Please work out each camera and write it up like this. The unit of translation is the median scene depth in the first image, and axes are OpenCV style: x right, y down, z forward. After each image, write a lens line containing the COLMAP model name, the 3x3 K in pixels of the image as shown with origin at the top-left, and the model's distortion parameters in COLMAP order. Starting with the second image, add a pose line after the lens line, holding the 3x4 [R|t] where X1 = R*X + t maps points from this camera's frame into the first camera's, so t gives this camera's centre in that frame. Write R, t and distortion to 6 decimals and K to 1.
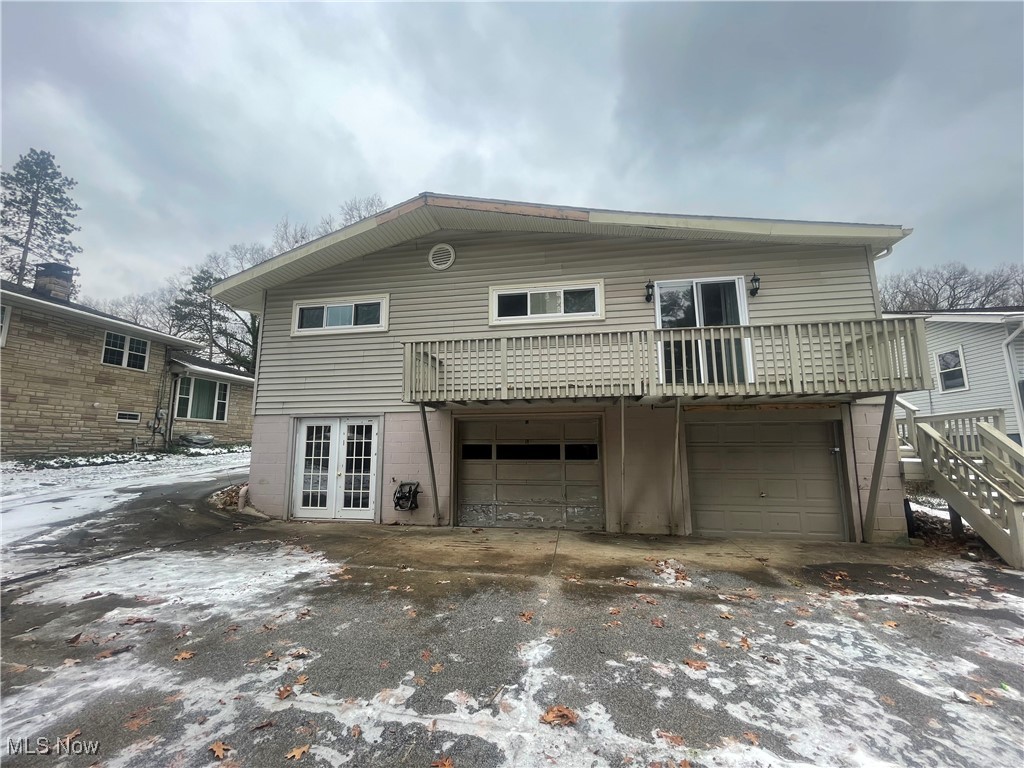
lens RADIAL K [[411.9, 0, 510.6], [0, 411.9, 386.5], [0, 0, 1]] dist [-0.001406, -0.000072]
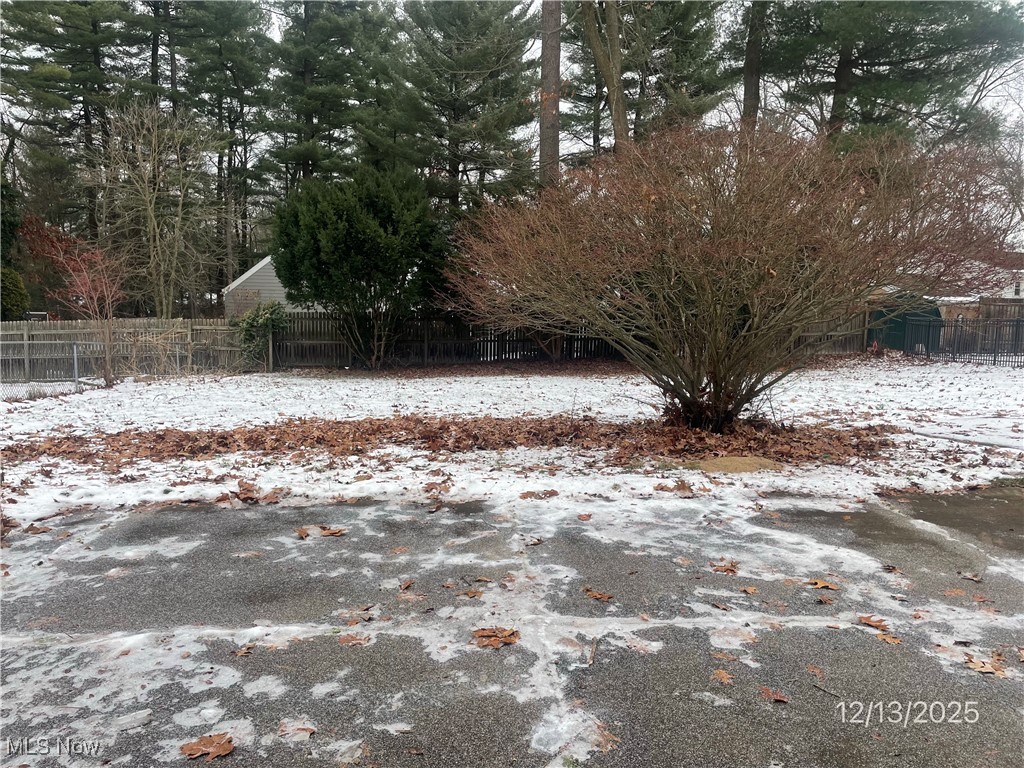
lens RADIAL K [[771.7, 0, 512.8], [0, 771.7, 383.3], [0, 0, 1]] dist [0.079039, -0.095921]
pose [[-0.976275, 0.010587, -0.216274, 0.357898], [0.018381, 0.999251, -0.034058, 0.362446], [0.215752, -0.037225, -0.975738, 2.224980]]
